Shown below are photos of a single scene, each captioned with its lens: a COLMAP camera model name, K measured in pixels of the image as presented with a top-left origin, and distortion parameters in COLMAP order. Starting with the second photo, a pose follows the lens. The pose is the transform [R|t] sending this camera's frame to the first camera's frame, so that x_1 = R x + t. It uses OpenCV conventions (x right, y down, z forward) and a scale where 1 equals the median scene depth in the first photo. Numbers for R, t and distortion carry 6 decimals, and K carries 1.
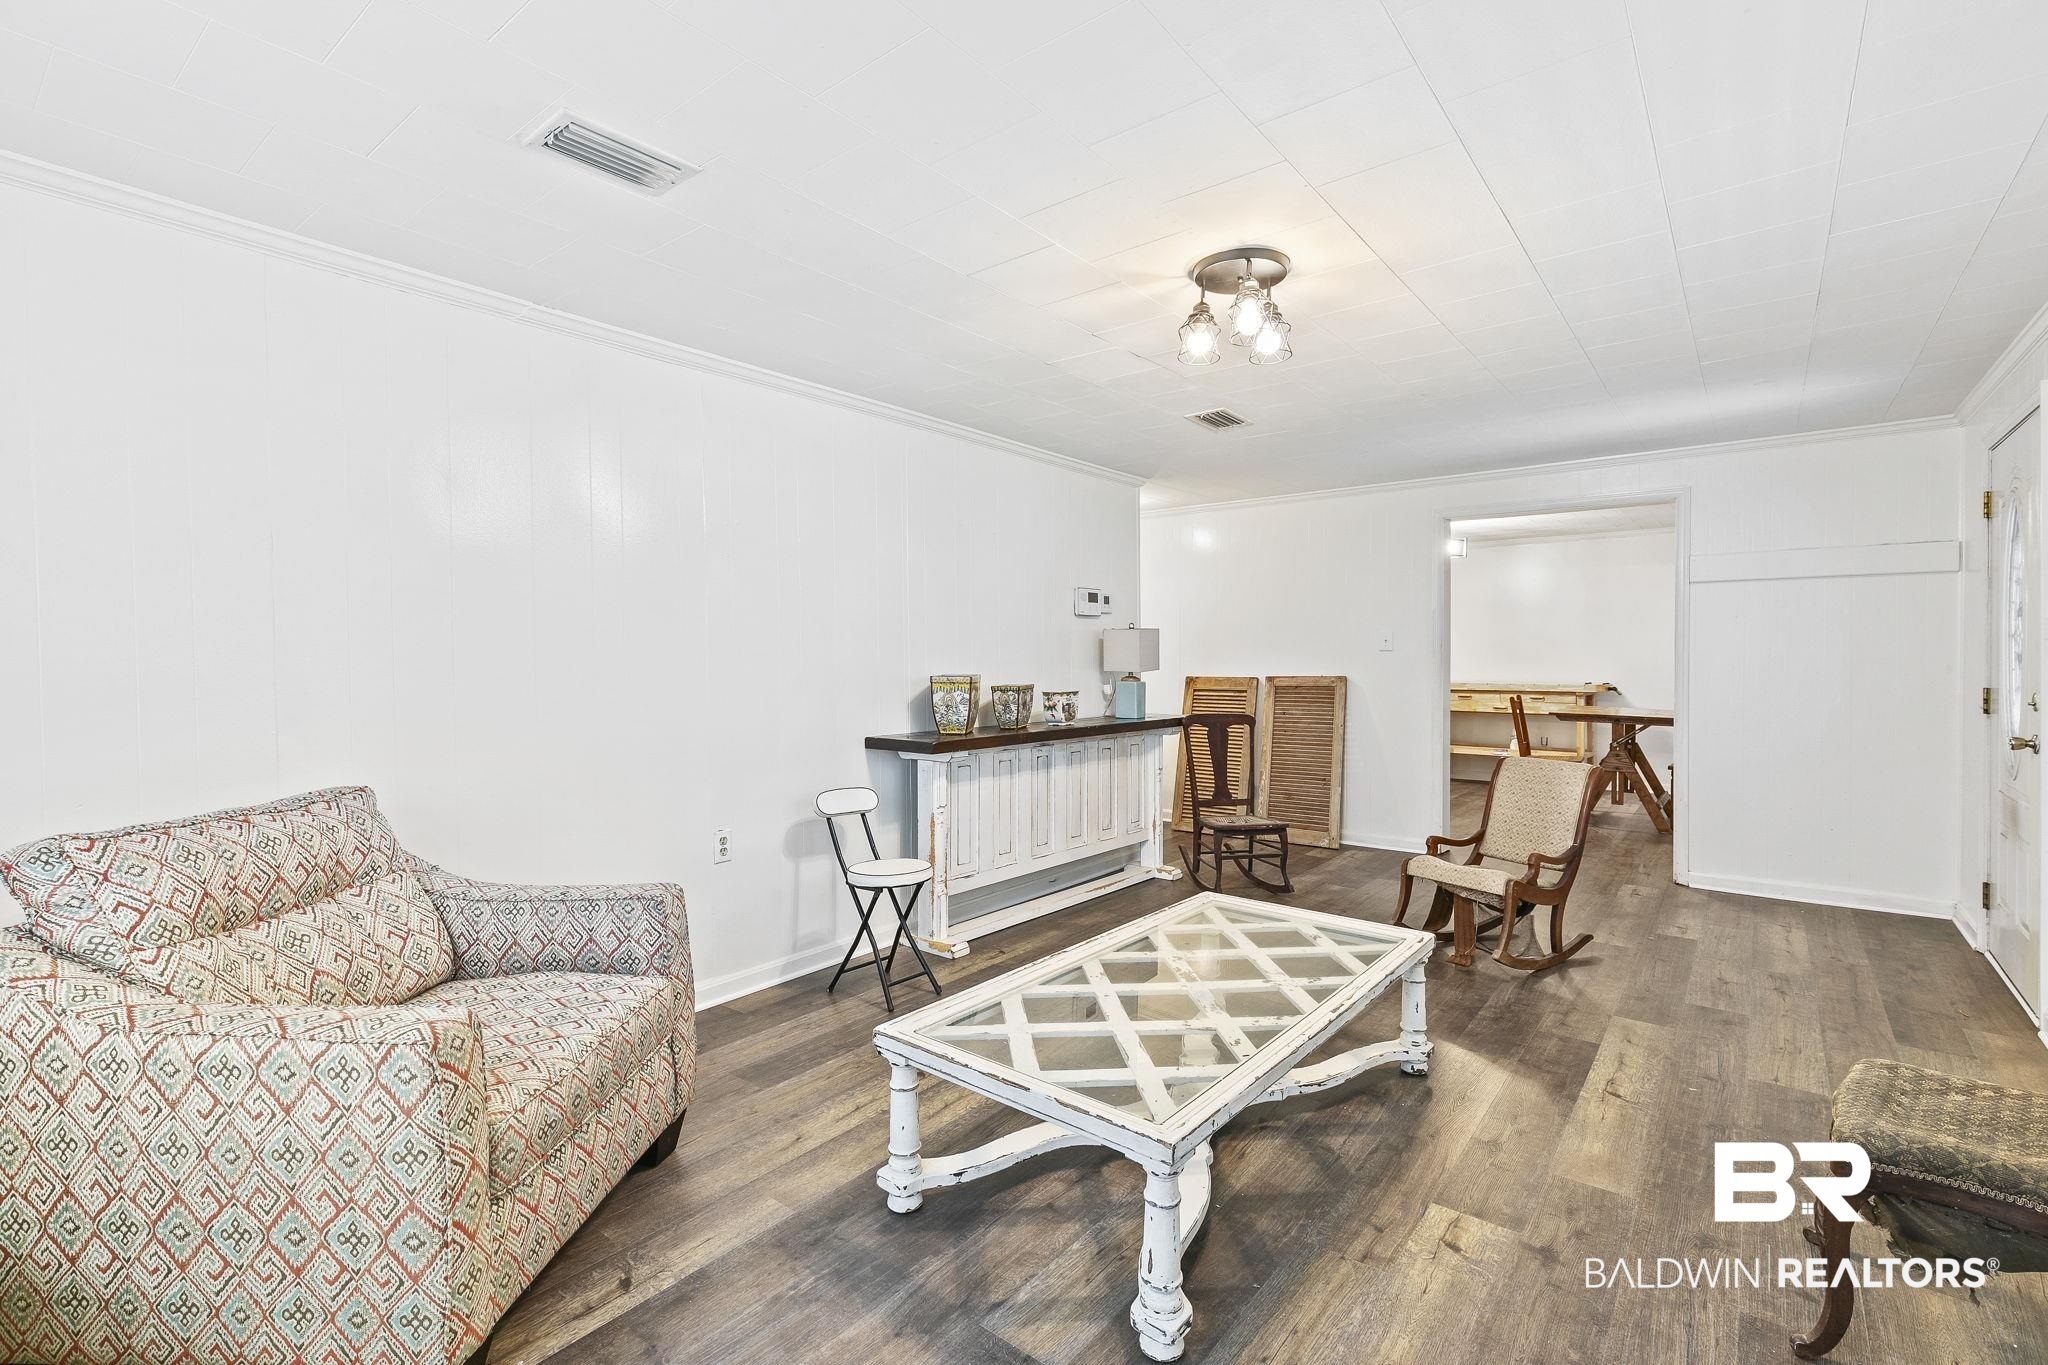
lens RADIAL K [[933.2, 0, 982.1], [0, 933.2, 663.4], [0, 0, 1]] dist [0.009363, -0.004209]
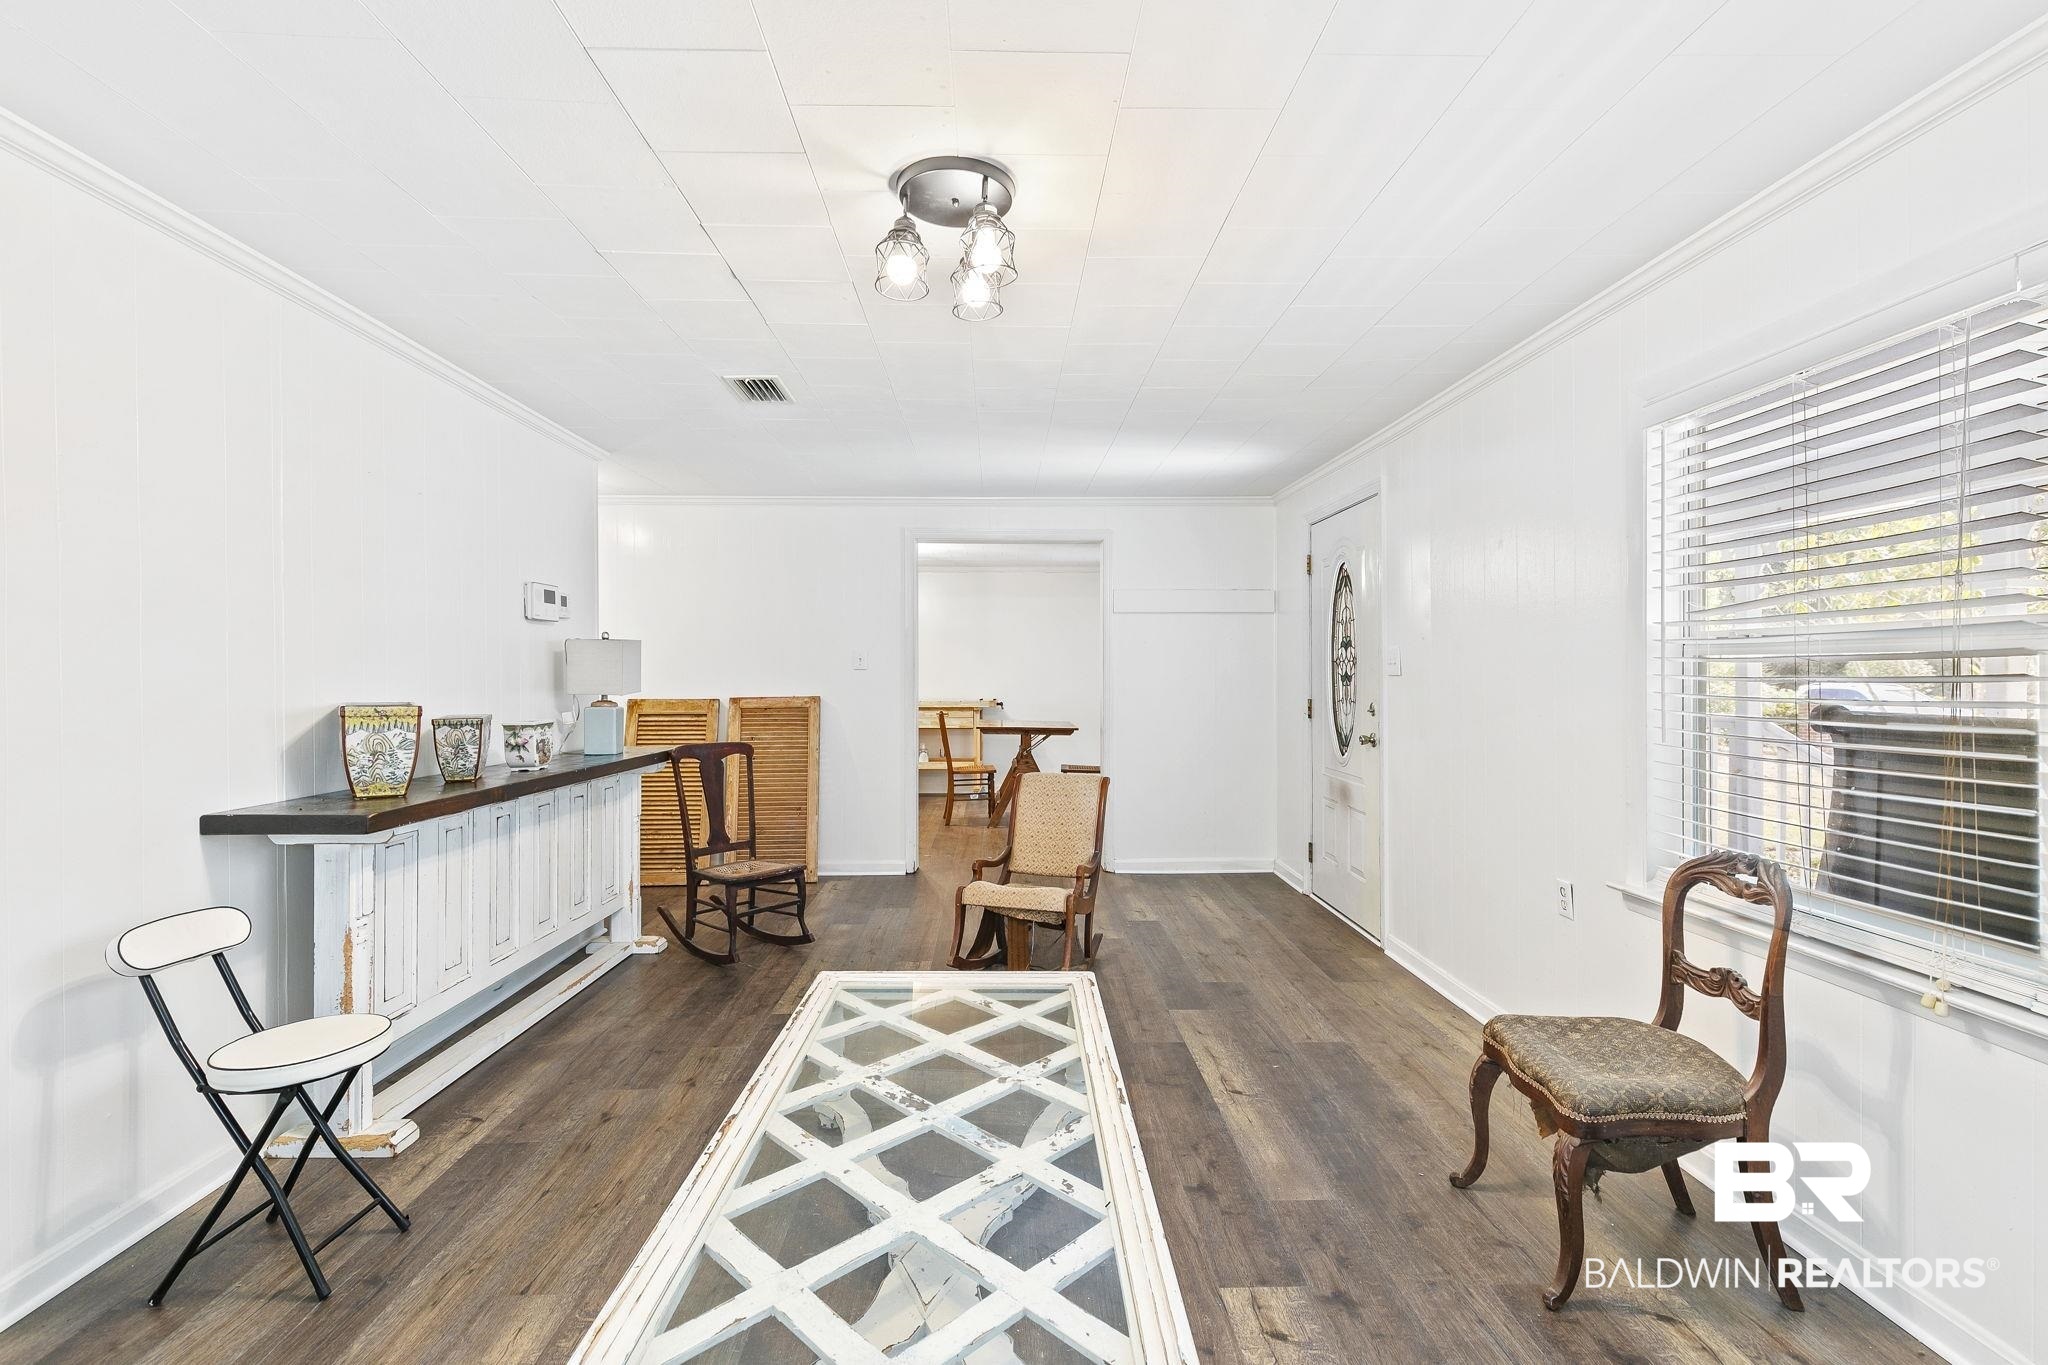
lens RADIAL K [[933.2, 0, 982.1], [0, 933.2, 663.4], [0, 0, 1]] dist [0.009363, -0.004209]
pose [[0.745246, 0.009366, 0.666724, -0.151838], [0.003559, 0.999831, -0.018023, -0.002326], [-0.666780, 0.015804, 0.745087, 0.249257]]
